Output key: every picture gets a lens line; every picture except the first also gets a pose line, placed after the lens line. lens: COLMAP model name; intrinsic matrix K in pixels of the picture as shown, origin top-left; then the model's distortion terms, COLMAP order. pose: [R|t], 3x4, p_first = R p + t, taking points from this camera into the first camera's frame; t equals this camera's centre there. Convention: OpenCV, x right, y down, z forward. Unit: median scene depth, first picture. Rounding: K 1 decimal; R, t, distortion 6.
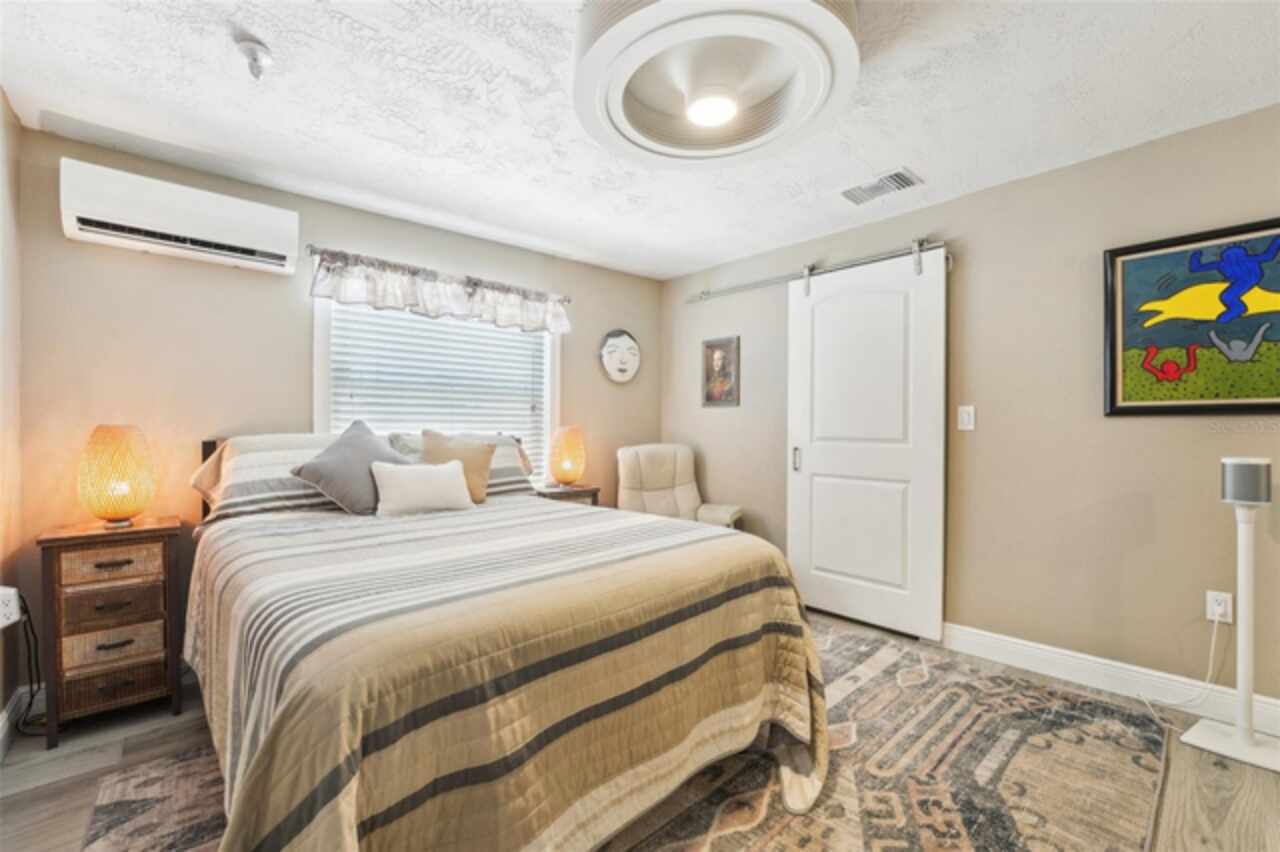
lens RADIAL K [[533.8, 0, 639.0], [0, 533.8, 422.1], [0, 0, 1]] dist [-0.018634, 0.001432]
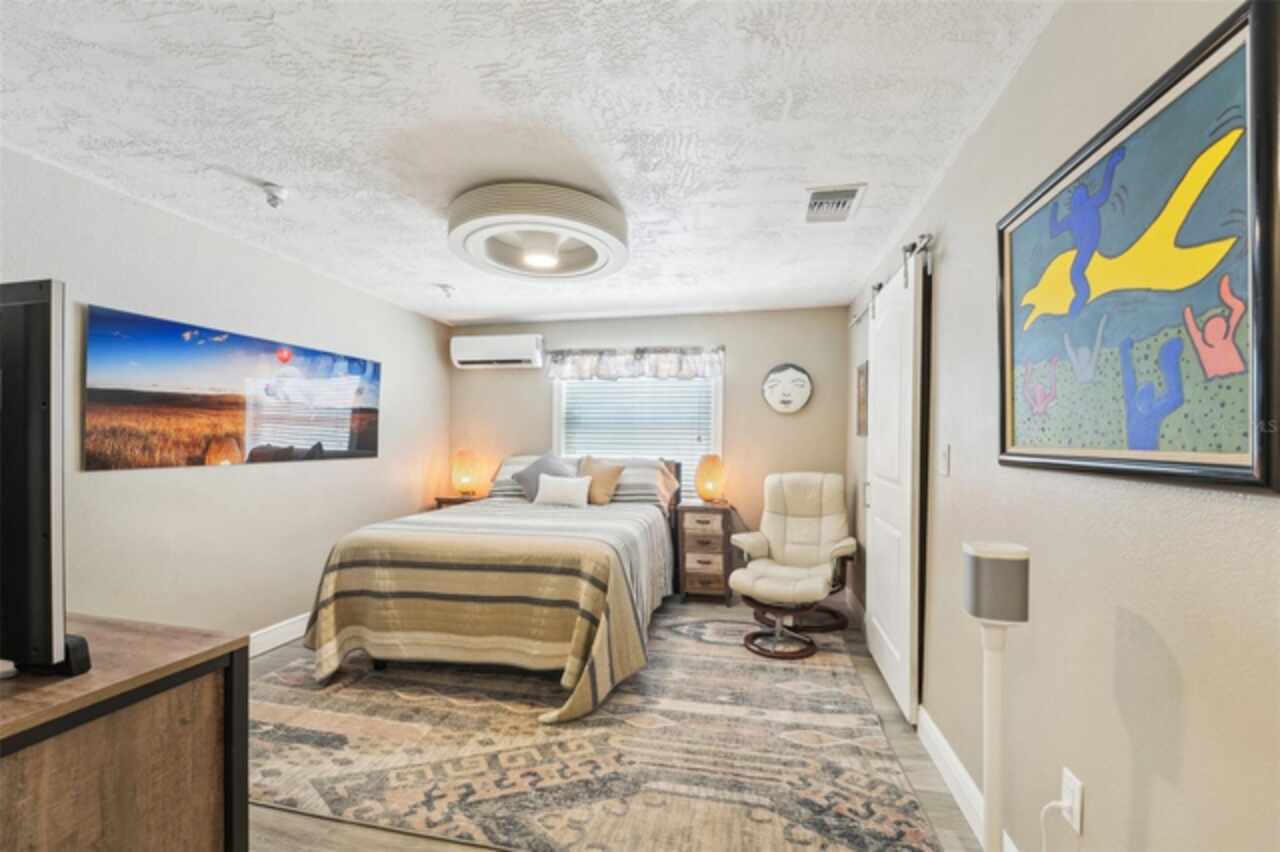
lens RADIAL K [[533.8, 0, 642.0], [0, 533.8, 433.4], [0, 0, 1]] dist [-0.018634, 0.001432]
pose [[0.592281, -0.004634, -0.805718, 1.173846], [0.001351, 0.999988, -0.004758, -0.051616], [0.805731, 0.001730, 0.592280, 0.232856]]
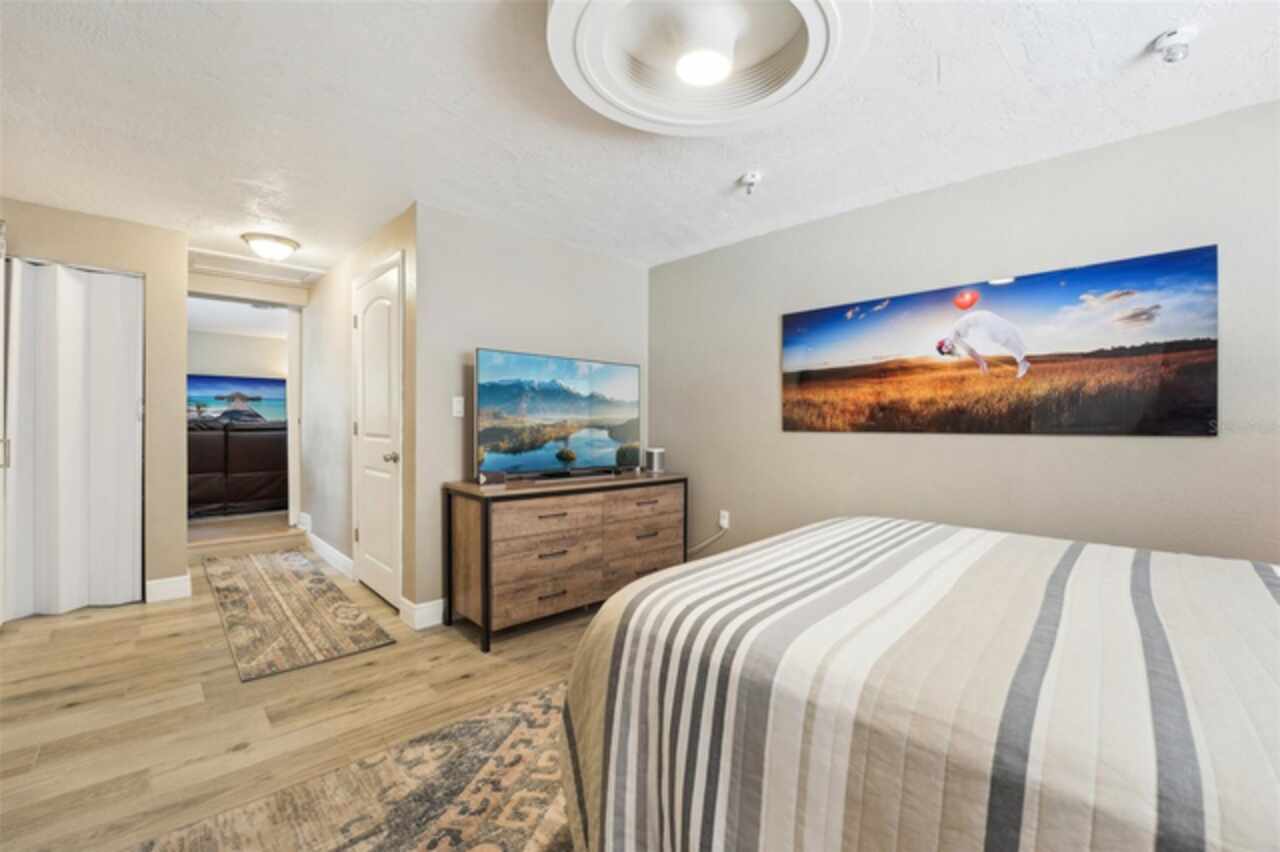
lens RADIAL K [[533.8, 0, 628.4], [0, 533.8, 423.5], [0, 0, 1]] dist [-0.018634, 0.001432]
pose [[-0.999559, -0.011549, -0.027347, 0.213150], [-0.011156, 0.999833, -0.014455, 0.018533], [0.027510, -0.014144, -0.999521, 1.400426]]
